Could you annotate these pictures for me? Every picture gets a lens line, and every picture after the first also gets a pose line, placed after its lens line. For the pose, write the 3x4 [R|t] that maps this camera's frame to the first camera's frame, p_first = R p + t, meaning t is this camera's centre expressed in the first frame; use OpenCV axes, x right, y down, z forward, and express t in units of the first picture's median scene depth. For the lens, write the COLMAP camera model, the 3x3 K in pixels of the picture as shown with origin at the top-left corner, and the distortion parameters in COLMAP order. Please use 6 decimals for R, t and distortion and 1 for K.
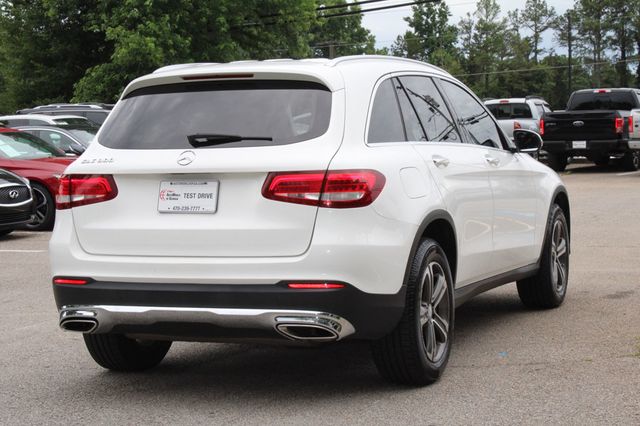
lens RADIAL K [[1346.5, 0, 320.0], [0, 1346.5, 213.0], [0, 0, 1]] dist [0.043368, 0.162118]
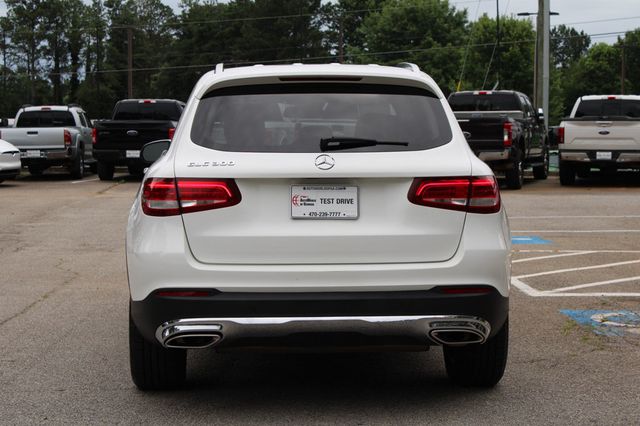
lens RADIAL K [[1346.5, 0, 320.0], [0, 1346.5, 213.0], [0, 0, 1]] dist [0.043368, 0.162118]
pose [[0.909837, -0.002668, 0.414957, -0.488889], [0.005544, 0.999968, -0.005727, 0.001174], [-0.414929, 0.007511, 0.909823, 0.118152]]
